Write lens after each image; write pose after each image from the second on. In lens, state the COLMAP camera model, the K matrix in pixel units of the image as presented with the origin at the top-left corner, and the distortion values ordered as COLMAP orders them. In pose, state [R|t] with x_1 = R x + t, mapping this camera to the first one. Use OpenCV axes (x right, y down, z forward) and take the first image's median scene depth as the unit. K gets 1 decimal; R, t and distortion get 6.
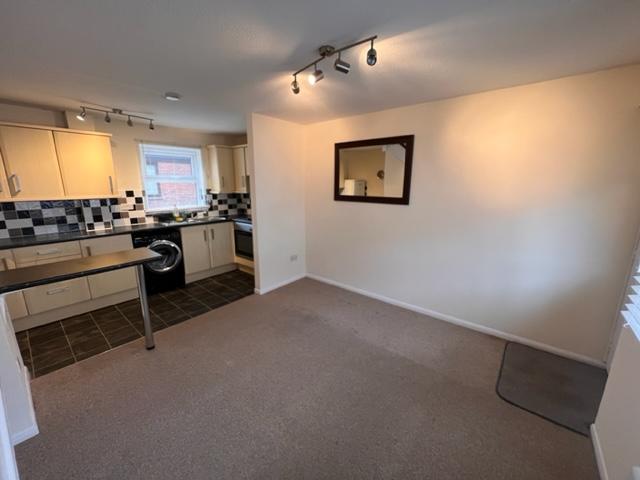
lens RADIAL K [[260.4, 0, 319.5], [0, 260.4, 238.5], [0, 0, 1]] dist [-0.001616, -0.000062]
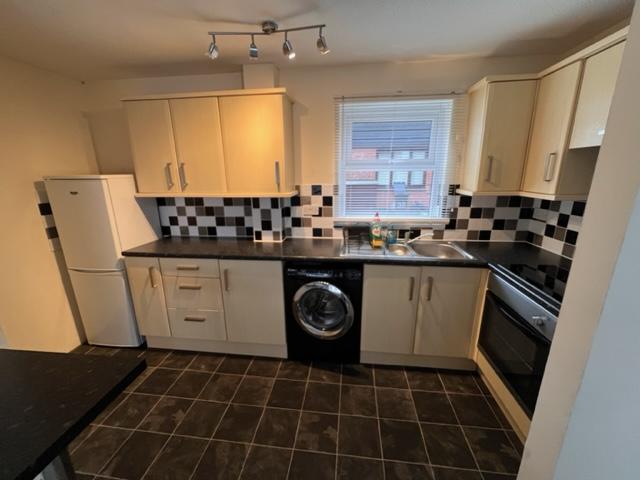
lens RADIAL K [[260.4, 0, 319.5], [0, 260.4, 238.5], [0, 0, 1]] dist [-0.001616, -0.000062]
pose [[0.548587, 0.201329, -0.811492, -0.190015], [-0.166174, 0.977467, 0.130170, -0.140535], [0.819414, 0.063440, 0.569681, 0.653661]]
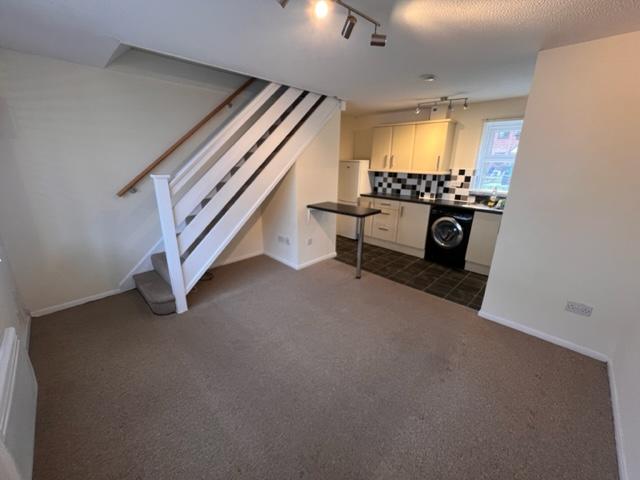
lens RADIAL K [[260.4, 0, 319.5], [0, 260.4, 238.5], [0, 0, 1]] dist [-0.001616, -0.000062]
pose [[-0.074455, 0.292277, -0.953431, 0.440845], [-0.224240, 0.926692, 0.301591, -0.109346], [0.971686, 0.236253, -0.003456, 0.487024]]
